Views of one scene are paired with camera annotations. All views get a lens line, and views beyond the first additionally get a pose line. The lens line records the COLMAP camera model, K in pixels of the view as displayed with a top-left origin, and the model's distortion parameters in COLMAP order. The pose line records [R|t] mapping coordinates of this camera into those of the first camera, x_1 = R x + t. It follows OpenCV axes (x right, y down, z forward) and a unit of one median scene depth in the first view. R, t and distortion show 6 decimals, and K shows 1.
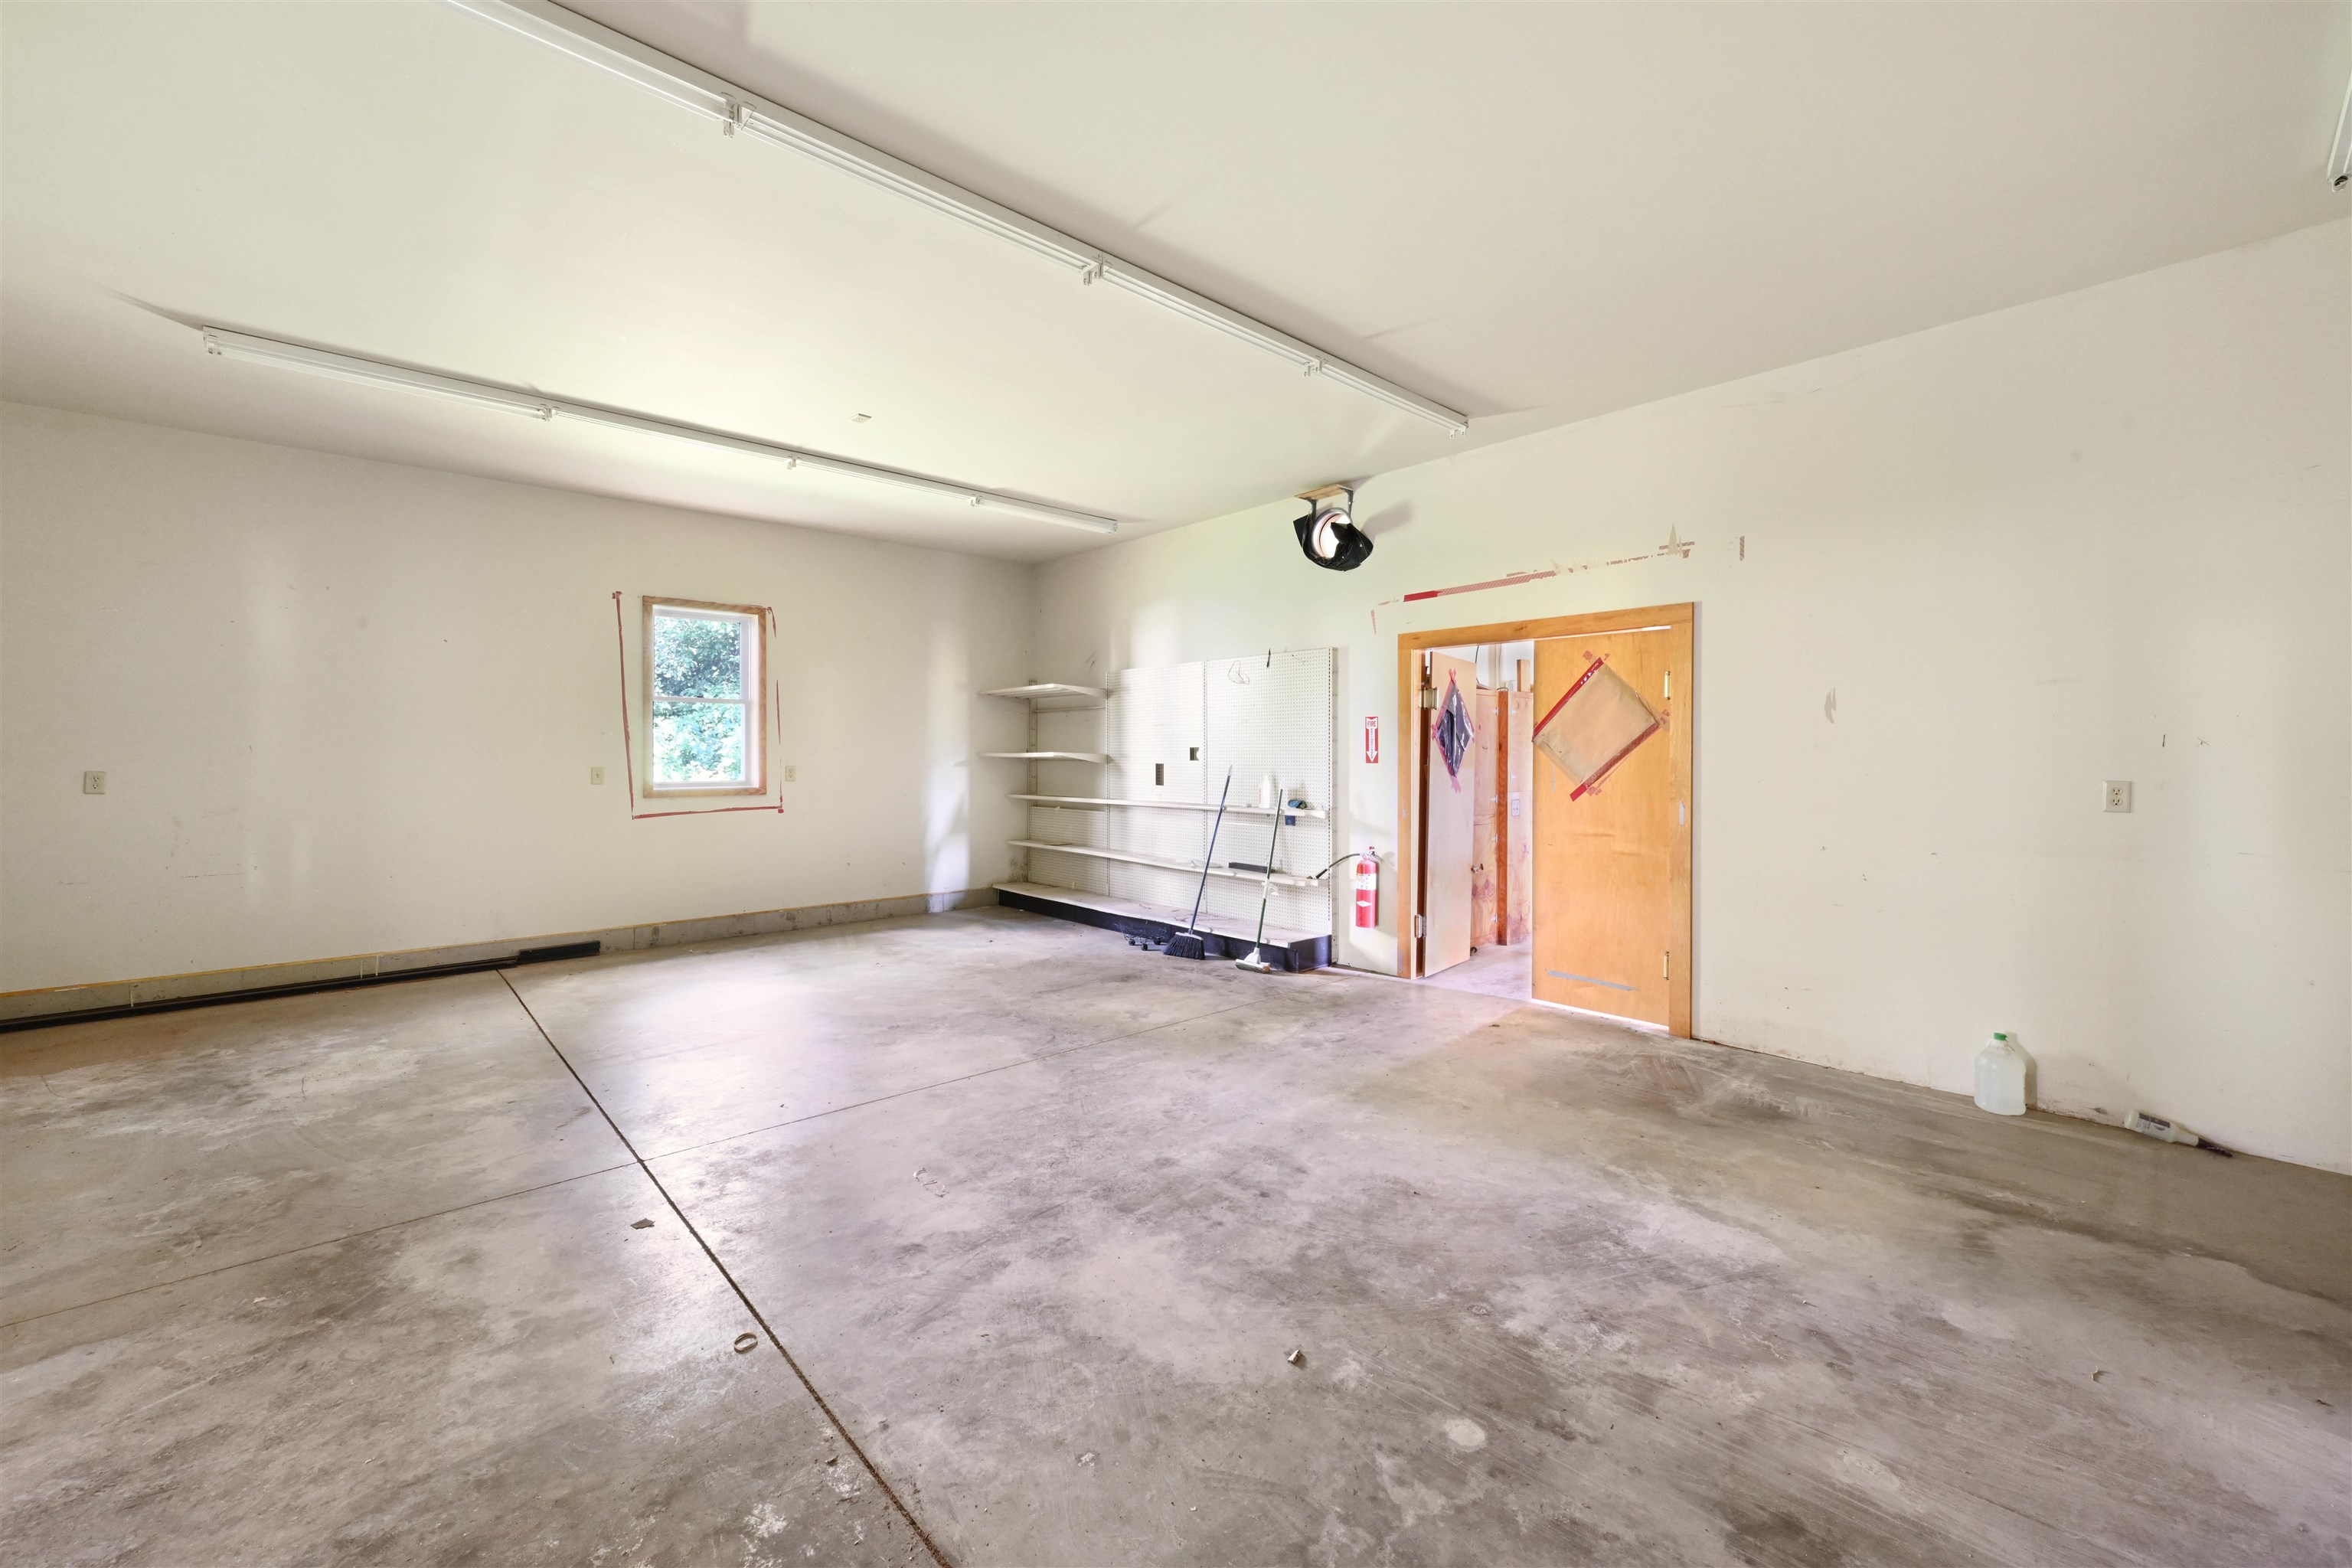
lens RADIAL K [[930.1, 0, 1177.1], [0, 930.1, 769.8], [0, 0, 1]] dist [-0.003295, 0.000924]
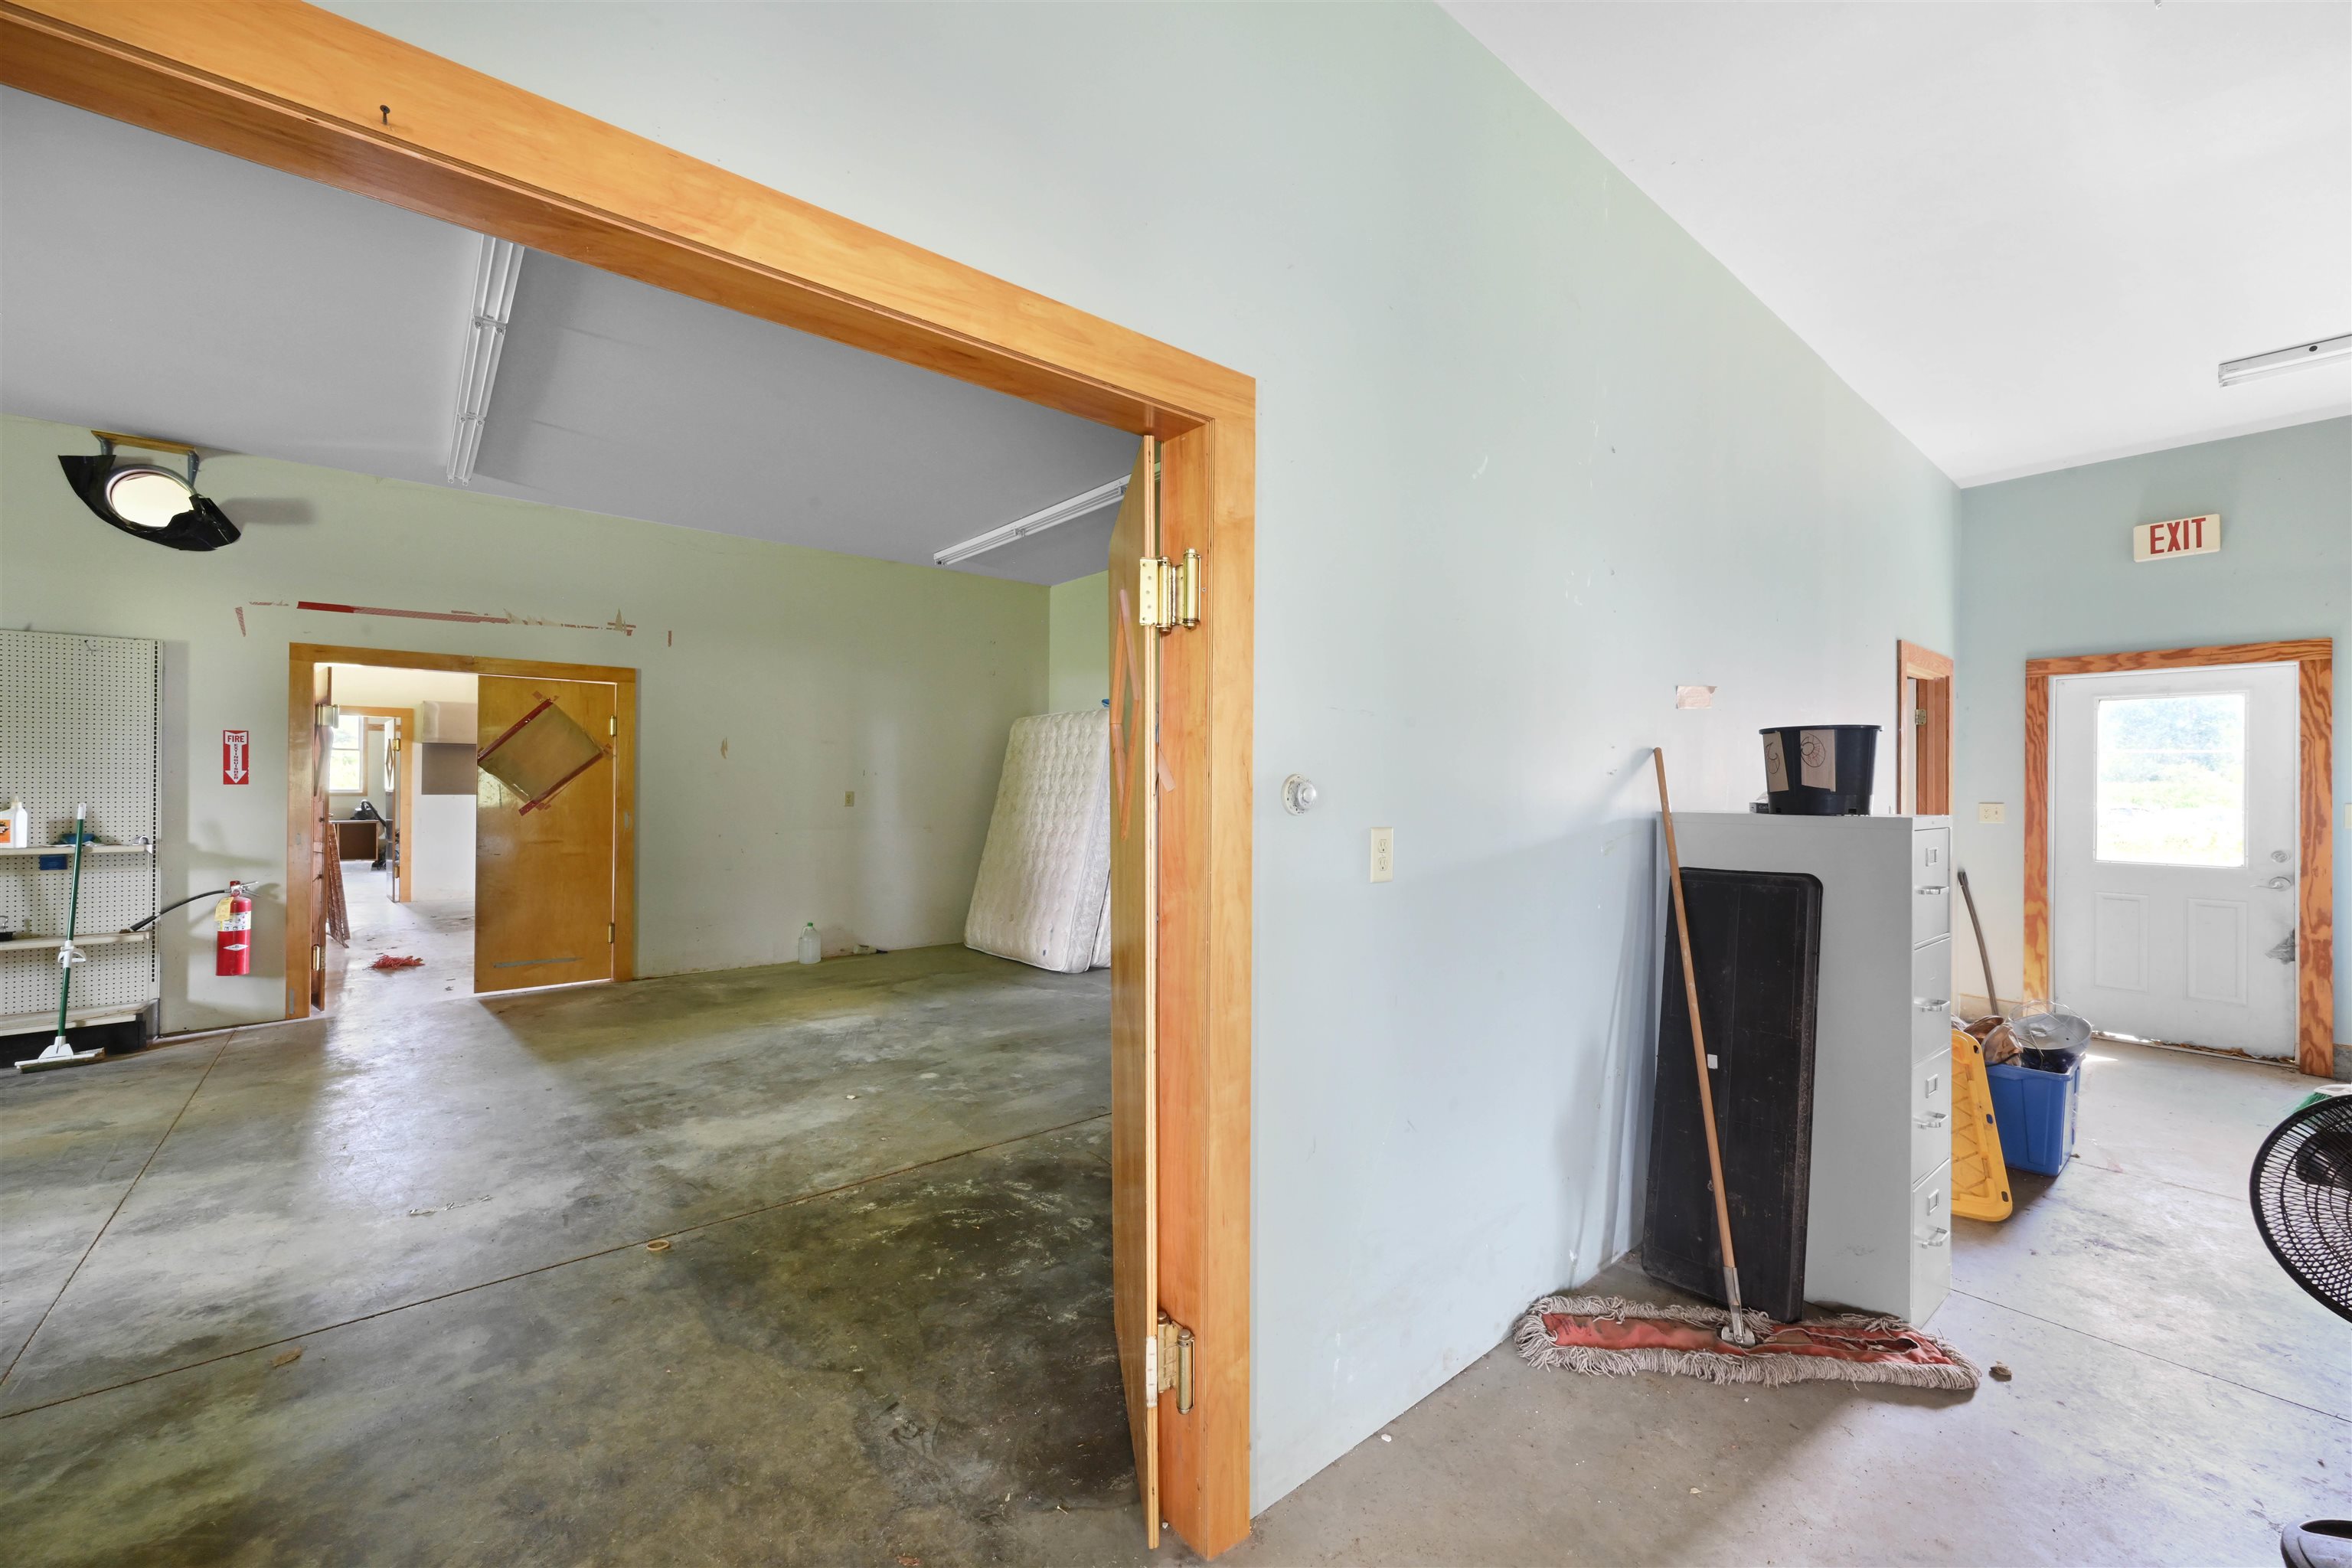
lens RADIAL K [[930.1, 0, 1178.4], [0, 930.1, 781.8], [0, 0, 1]] dist [-0.003295, 0.000924]
pose [[0.045356, 0.001516, 0.998970, -1.248850], [0.010808, 0.999940, -0.002008, 0.003969], [-0.998912, 0.010888, 0.045337, 0.179800]]
